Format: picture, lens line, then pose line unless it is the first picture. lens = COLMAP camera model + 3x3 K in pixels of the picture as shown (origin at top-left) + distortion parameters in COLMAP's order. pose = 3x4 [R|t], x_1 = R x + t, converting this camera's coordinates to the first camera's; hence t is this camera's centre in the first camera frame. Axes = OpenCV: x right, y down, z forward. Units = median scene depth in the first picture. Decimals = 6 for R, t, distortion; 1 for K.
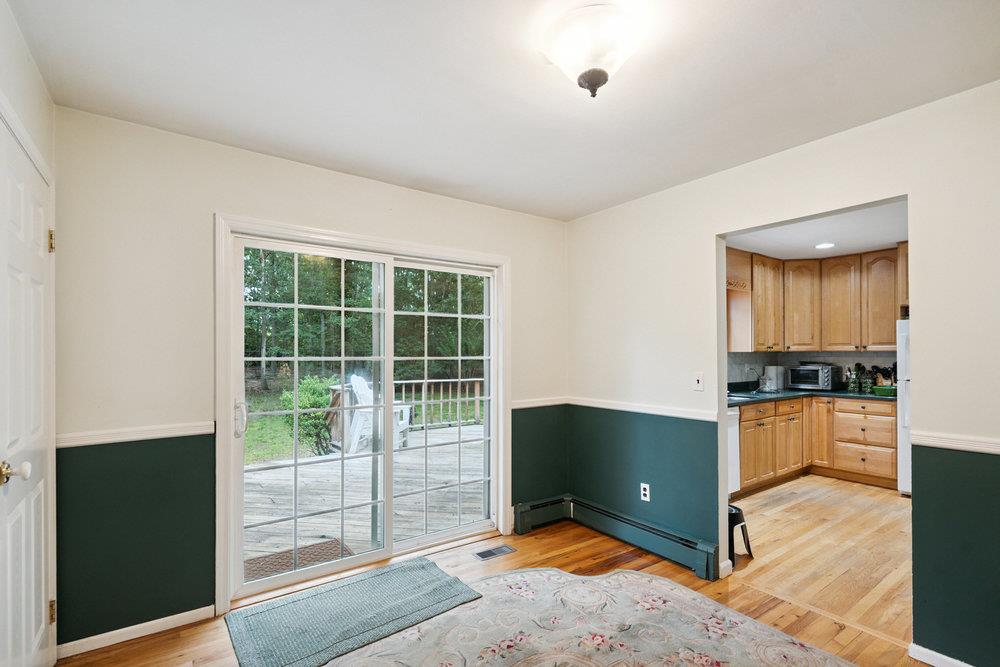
lens RADIAL K [[466.8, 0, 499.0], [0, 466.8, 355.2], [0, 0, 1]] dist [-0.001075, 0.000277]
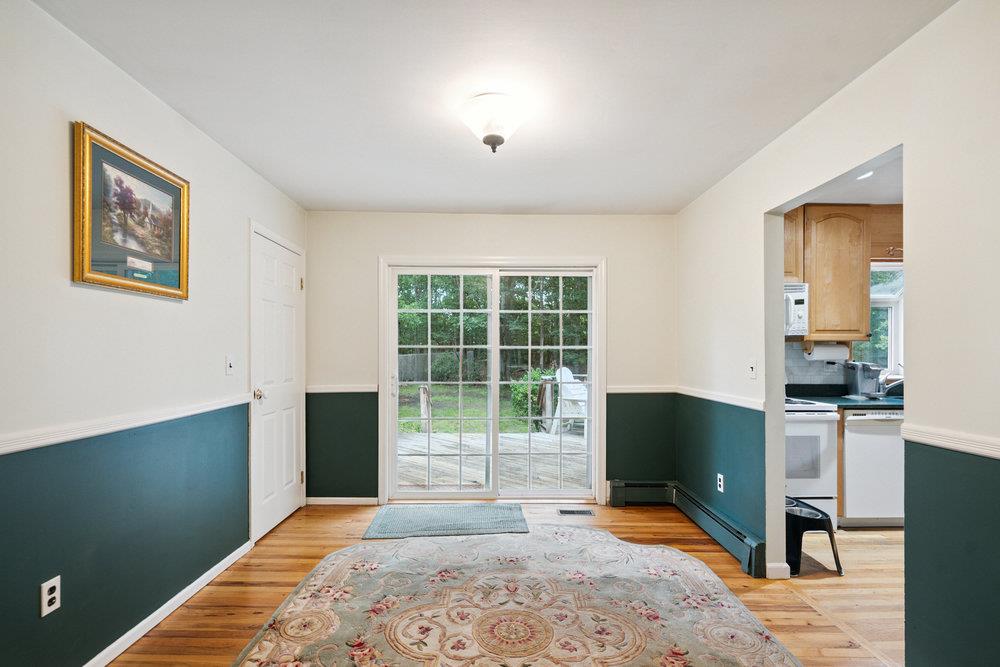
lens RADIAL K [[467.7, 0, 500.4], [0, 467.7, 359.8], [0, 0, 1]] dist [-0.001513, 0.000028]
pose [[0.821092, 0.008839, -0.570728, 0.352495], [-0.004087, 0.999946, 0.009607, 0.020036], [0.570781, -0.005556, 0.821083, -0.047976]]
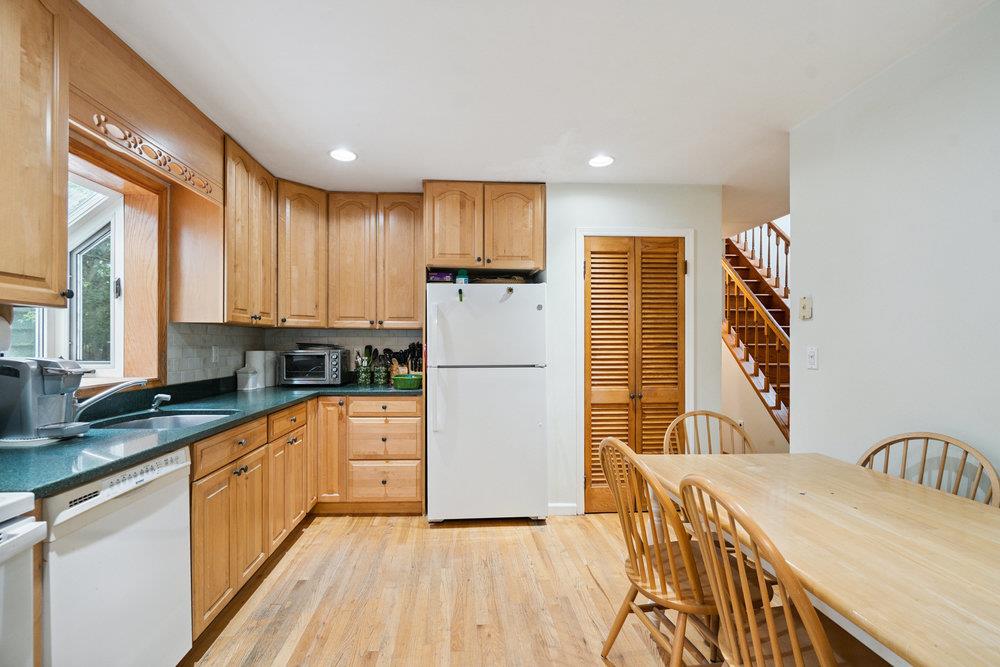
lens RADIAL K [[460.4, 0, 483.9], [0, 460.4, 344.3], [0, 0, 1]] dist [-0.003250, 0.000075]
pose [[0.535982, 0.004412, 0.844218, 0.294160], [-0.002084, 0.999990, -0.003903, 0.020757], [-0.844227, 0.000332, 0.535985, 0.533273]]
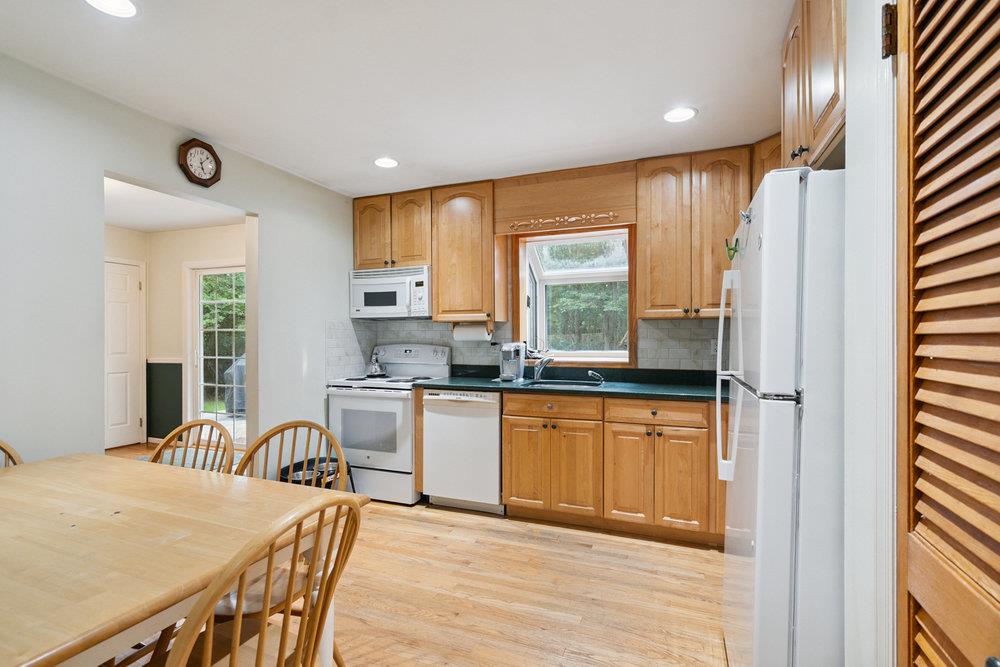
lens RADIAL K [[478.5, 0, 498.0], [0, 478.5, 338.5], [0, 0, 1]] dist [-0.001479, -0.000109]
pose [[0.533116, 0.006668, -0.846016, 1.095581], [-0.003478, 0.999978, 0.005690, 0.017871], [0.846035, -0.000091, 0.533128, 0.559326]]
